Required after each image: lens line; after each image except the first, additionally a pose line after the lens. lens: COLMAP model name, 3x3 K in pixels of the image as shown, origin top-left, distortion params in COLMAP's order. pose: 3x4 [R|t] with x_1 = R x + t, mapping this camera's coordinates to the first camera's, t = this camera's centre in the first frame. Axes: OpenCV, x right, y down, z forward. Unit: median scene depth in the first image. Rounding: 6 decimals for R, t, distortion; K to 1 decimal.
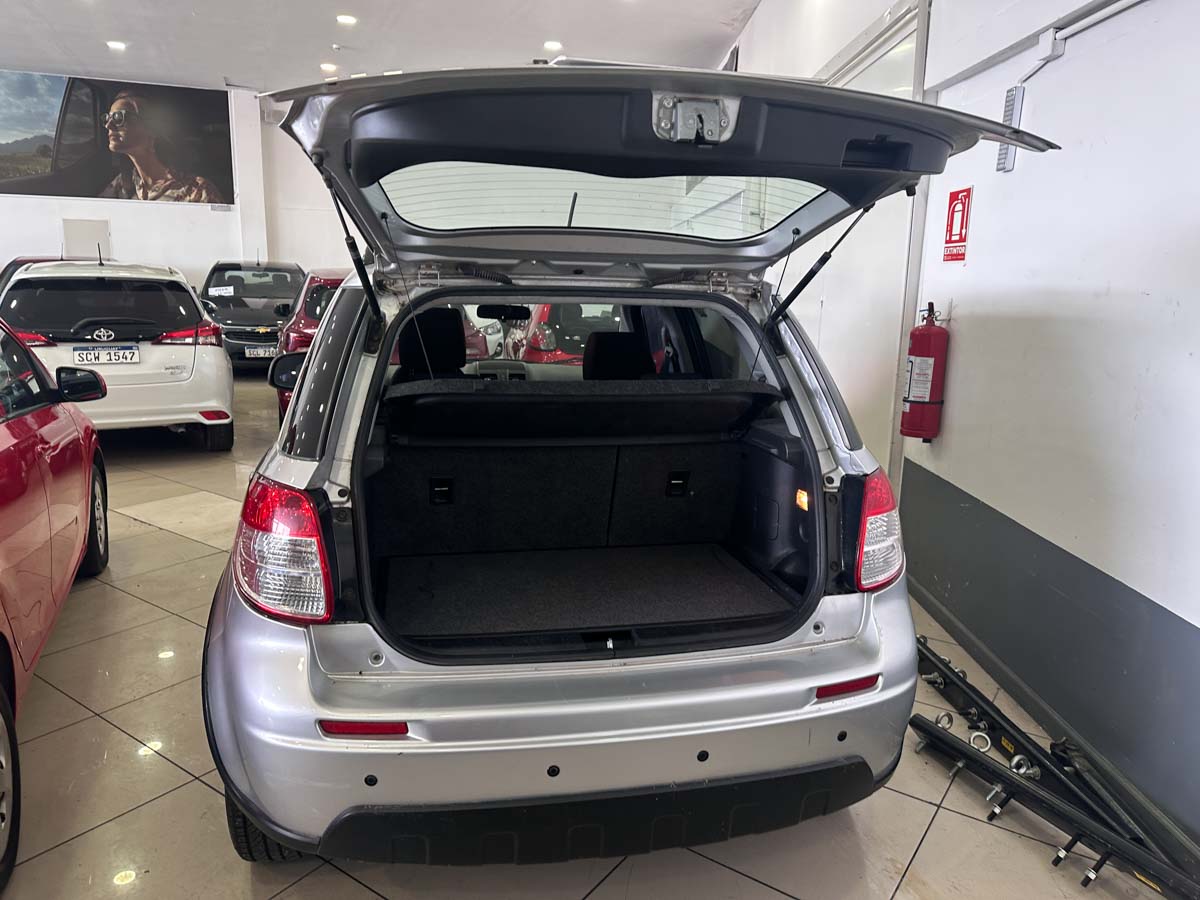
lens RADIAL K [[845.1, 0, 579.9], [0, 845.1, 449.7], [0, 0, 1]] dist [0.068615, -0.059688]
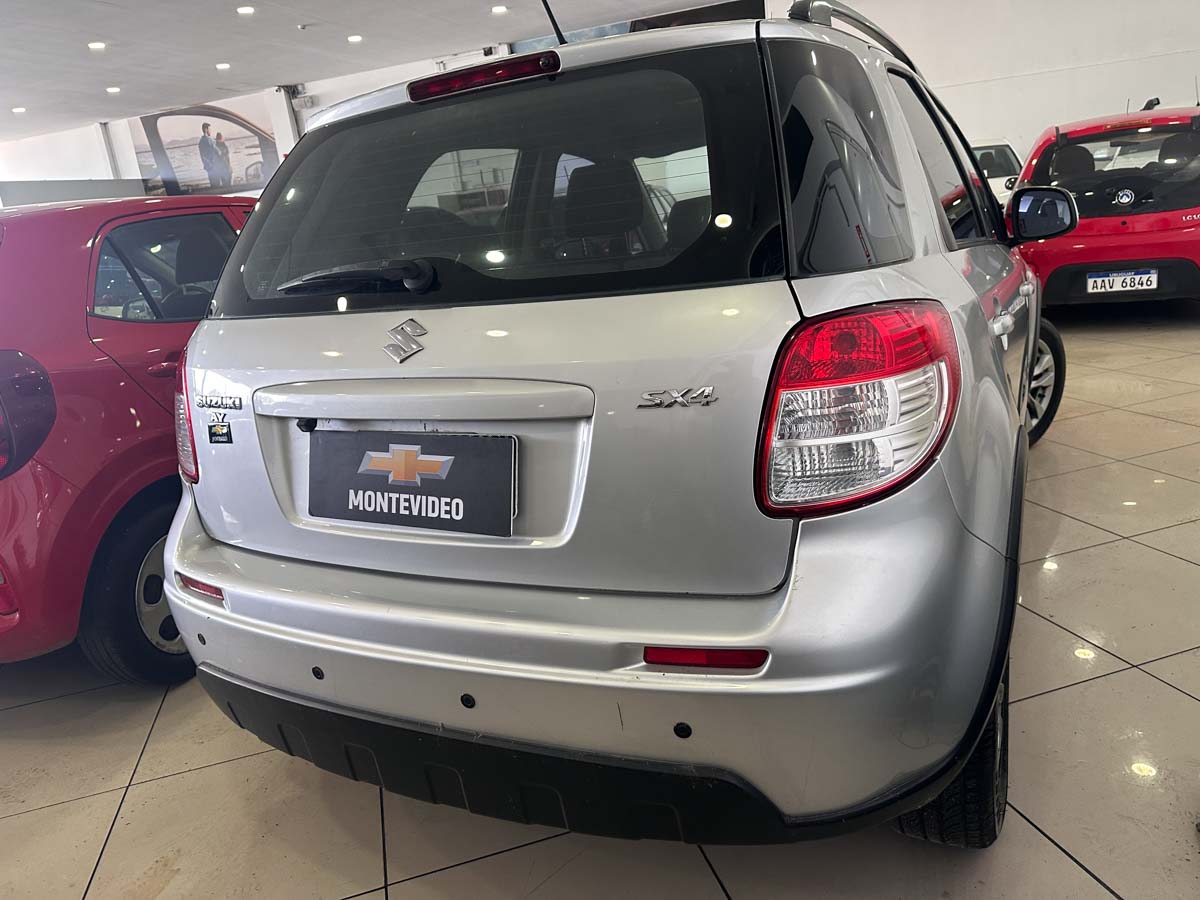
lens RADIAL K [[855.0, 0, 597.8], [0, 855.0, 443.4], [0, 0, 1]] dist [0.034985, -0.039691]
pose [[0.781619, 0.054554, -0.621366, 0.316228], [0.003783, 0.995735, 0.092182, 0.030986], [0.623745, -0.074402, 0.778079, 0.233730]]
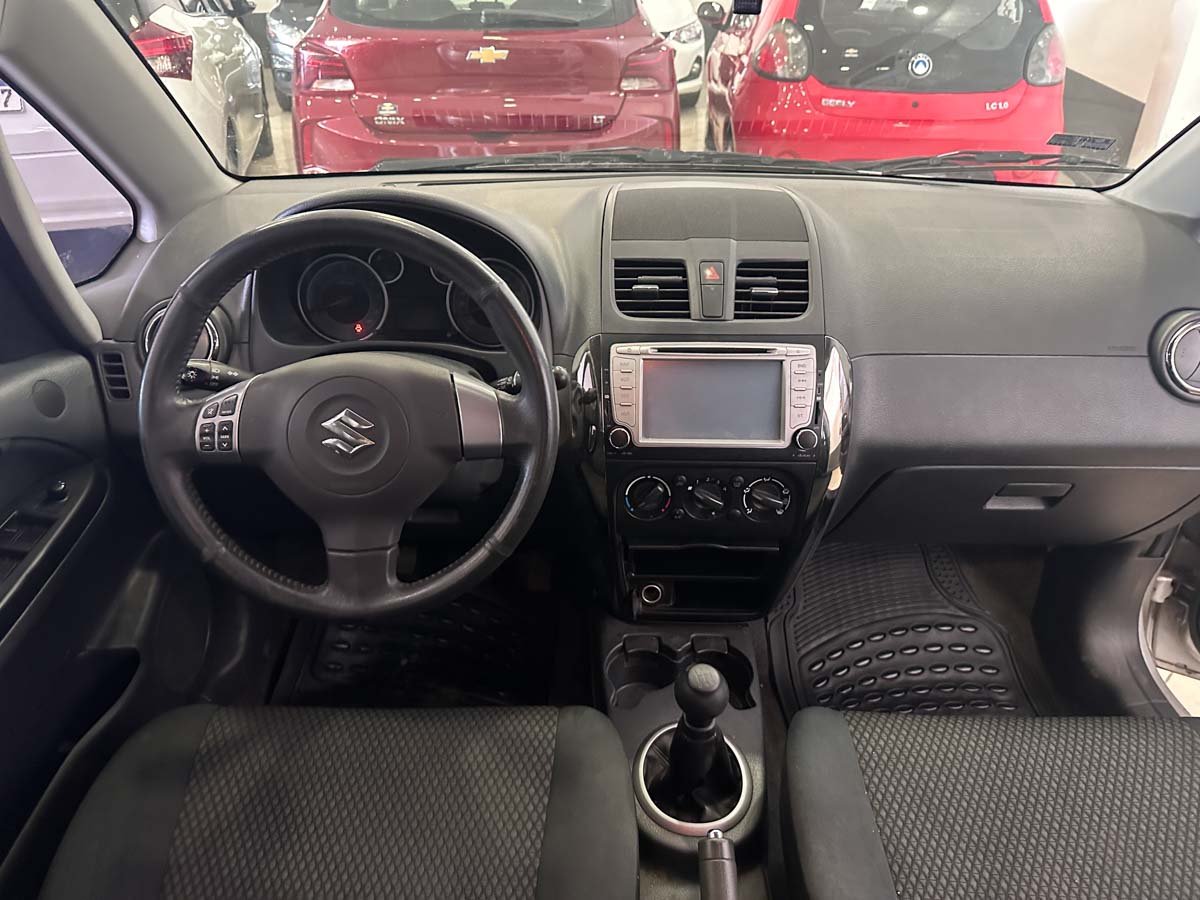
lens RADIAL K [[855.0, 0, 597.8], [0, 855.0, 443.4], [0, 0, 1]] dist [0.034985, -0.039691]
pose [[0.980326, 0.085375, -0.177964, -0.080913], [-0.027738, 0.952258, 0.304032, -0.123292], [0.195425, -0.293115, 0.935892, 0.822200]]
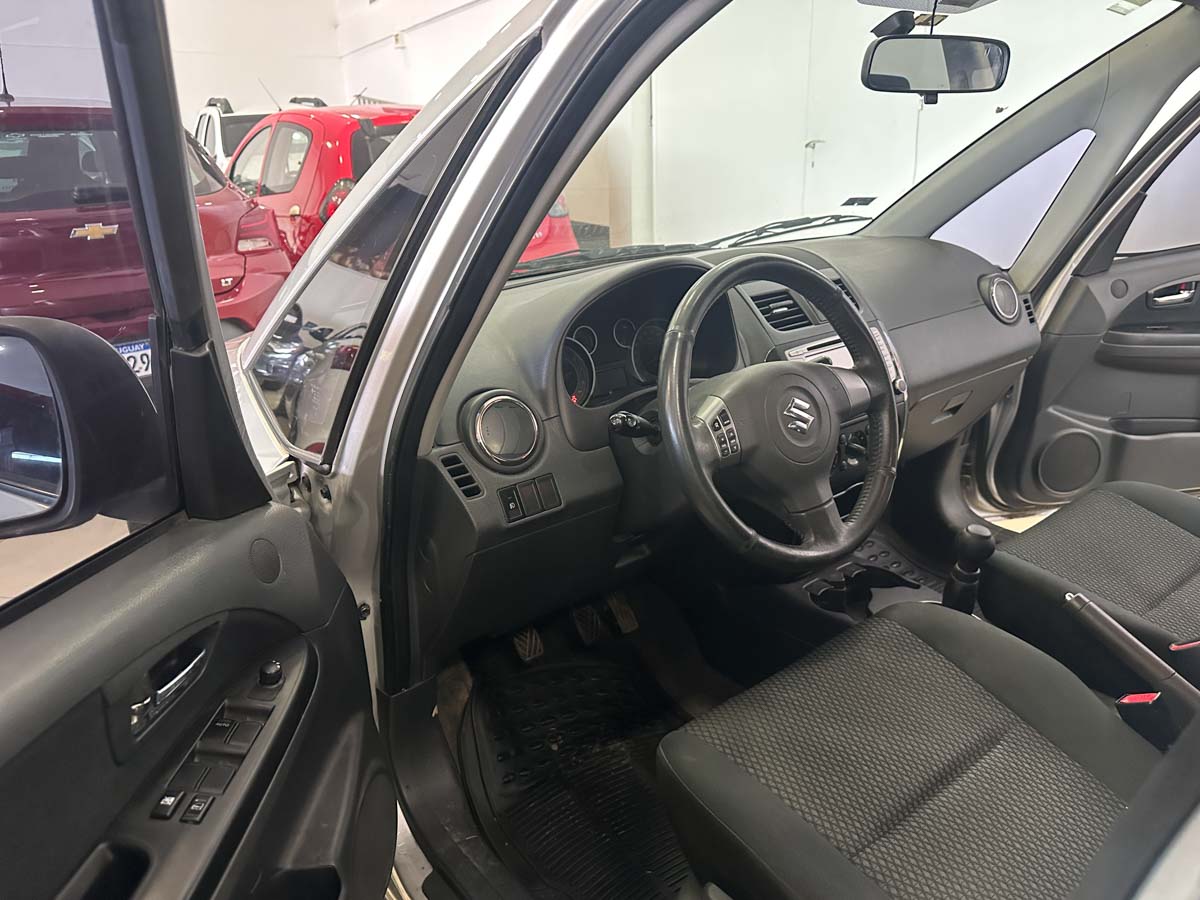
lens RADIAL K [[842.6, 0, 600.0], [0, 842.6, 450.0], [0, 0, 1]] dist [0.132777, -0.196313]
pose [[0.887889, -0.207170, 0.410772, -0.344000], [0.144225, 0.973205, 0.179084, -0.107199], [-0.436866, -0.099763, 0.893977, 0.792582]]
